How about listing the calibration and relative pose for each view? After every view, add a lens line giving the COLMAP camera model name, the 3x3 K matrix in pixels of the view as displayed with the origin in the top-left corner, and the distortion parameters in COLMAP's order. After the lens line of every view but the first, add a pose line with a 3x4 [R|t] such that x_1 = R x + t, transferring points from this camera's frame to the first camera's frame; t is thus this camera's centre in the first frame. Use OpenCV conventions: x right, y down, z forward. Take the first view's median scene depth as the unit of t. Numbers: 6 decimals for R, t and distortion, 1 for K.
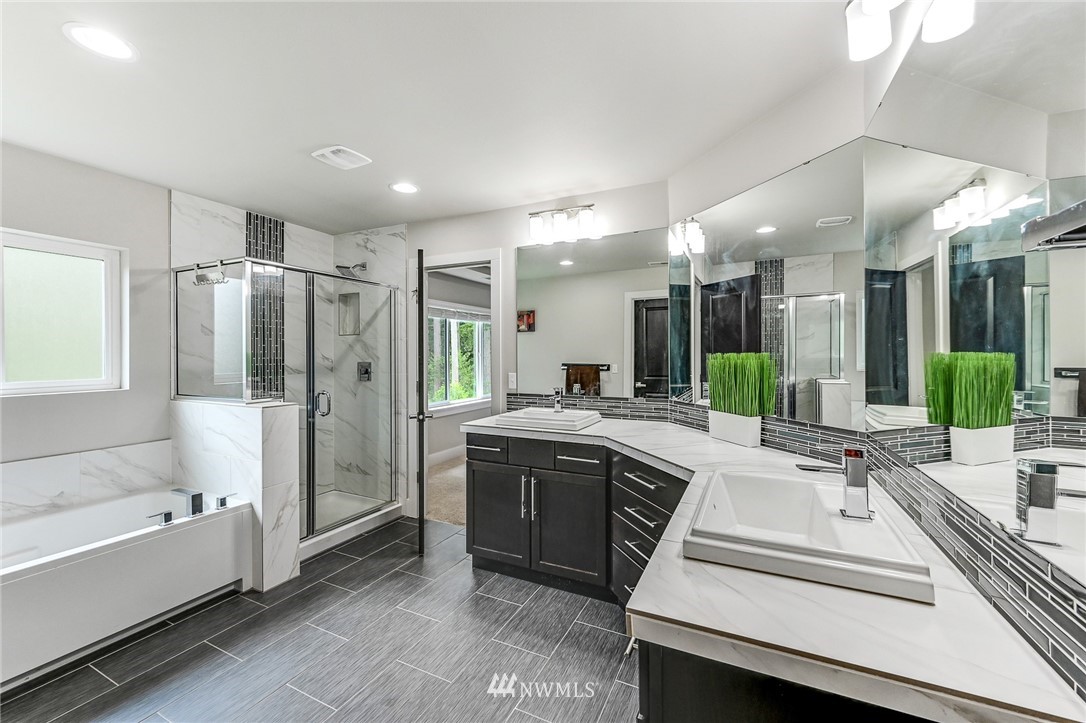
lens RADIAL K [[436.0, 0, 541.1], [0, 436.0, 354.2], [0, 0, 1]] dist [0.000741, -0.000095]
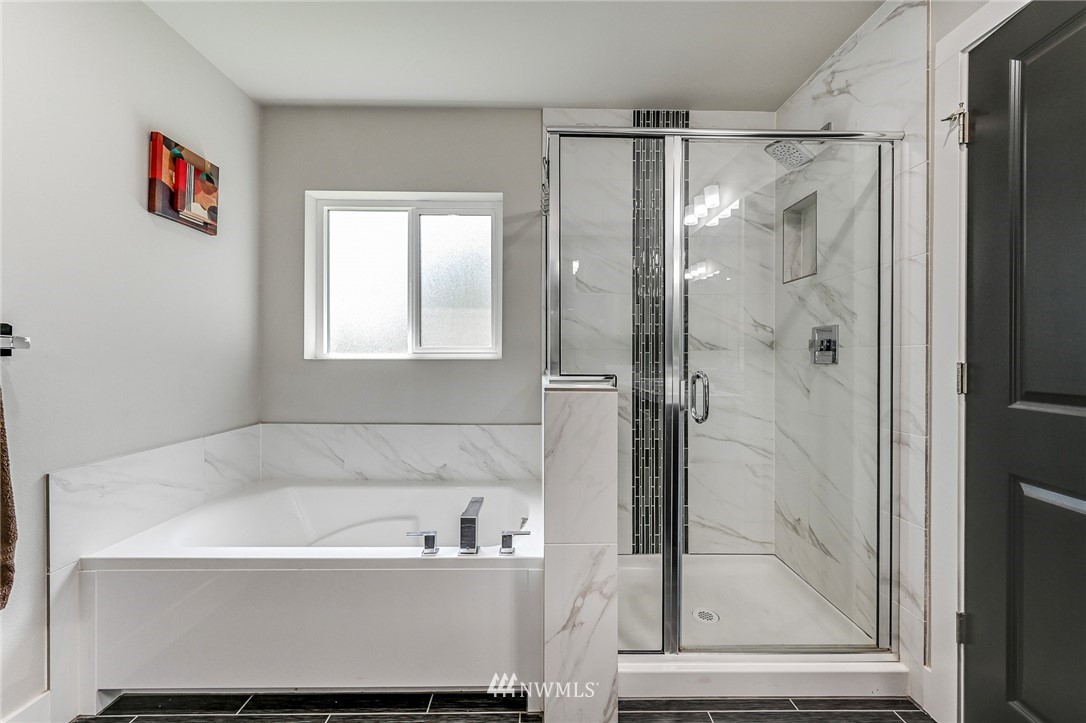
lens RADIAL K [[436.0, 0, 537.4], [0, 436.0, 358.4], [0, 0, 1]] dist [0.000741, -0.000095]
pose [[0.462583, 0.006838, -0.886550, -0.122610], [-0.005637, 0.999973, 0.004771, 0.057041], [0.886558, 0.002791, 0.462609, 0.507056]]
